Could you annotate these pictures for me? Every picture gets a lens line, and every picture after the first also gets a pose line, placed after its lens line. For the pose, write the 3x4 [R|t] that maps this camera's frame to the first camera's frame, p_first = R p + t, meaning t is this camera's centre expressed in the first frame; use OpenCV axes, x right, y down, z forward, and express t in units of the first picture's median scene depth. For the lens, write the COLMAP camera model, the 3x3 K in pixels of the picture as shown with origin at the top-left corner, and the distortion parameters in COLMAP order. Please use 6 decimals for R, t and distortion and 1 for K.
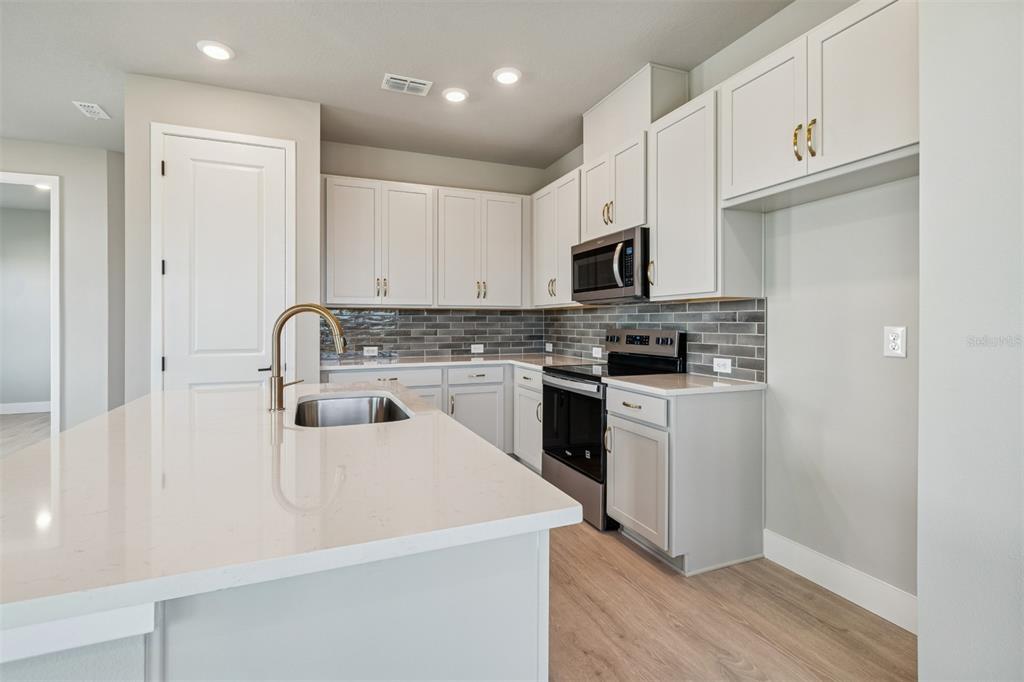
lens RADIAL K [[459.3, 0, 508.5], [0, 459.3, 322.0], [0, 0, 1]] dist [0.001536, -0.000042]
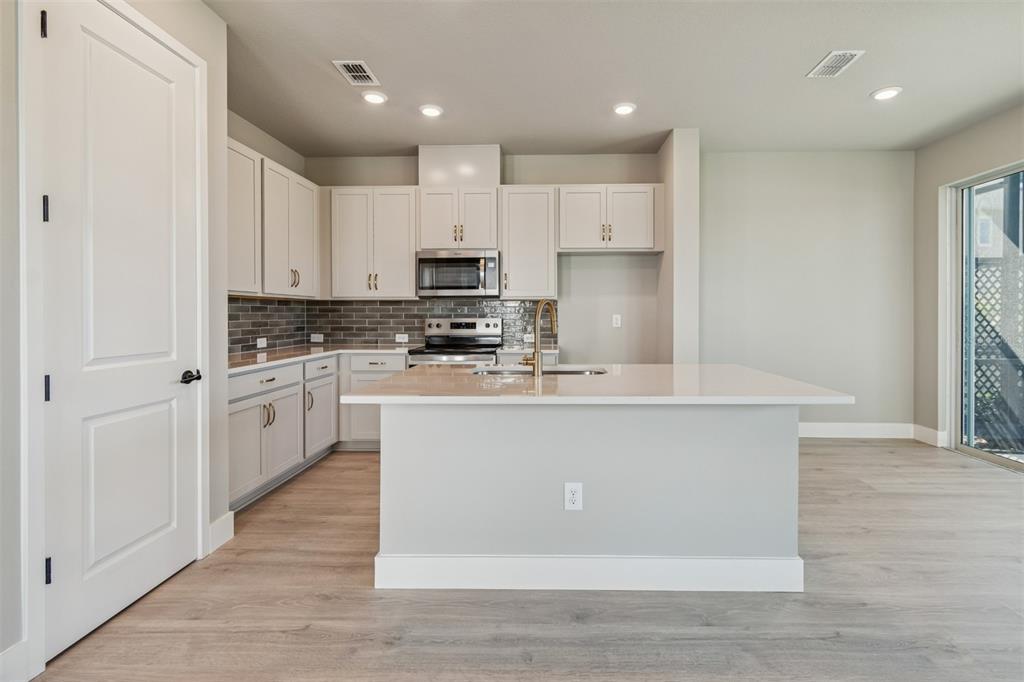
lens RADIAL K [[469.2, 0, 511.6], [0, 469.2, 314.2], [0, 0, 1]] dist [0.001250, -0.000091]
pose [[0.426010, -0.000151, 0.904718, -0.747771], [-0.000490, 1.000000, 0.000397, 0.002723], [-0.904718, -0.000613, 0.426010, 0.199177]]
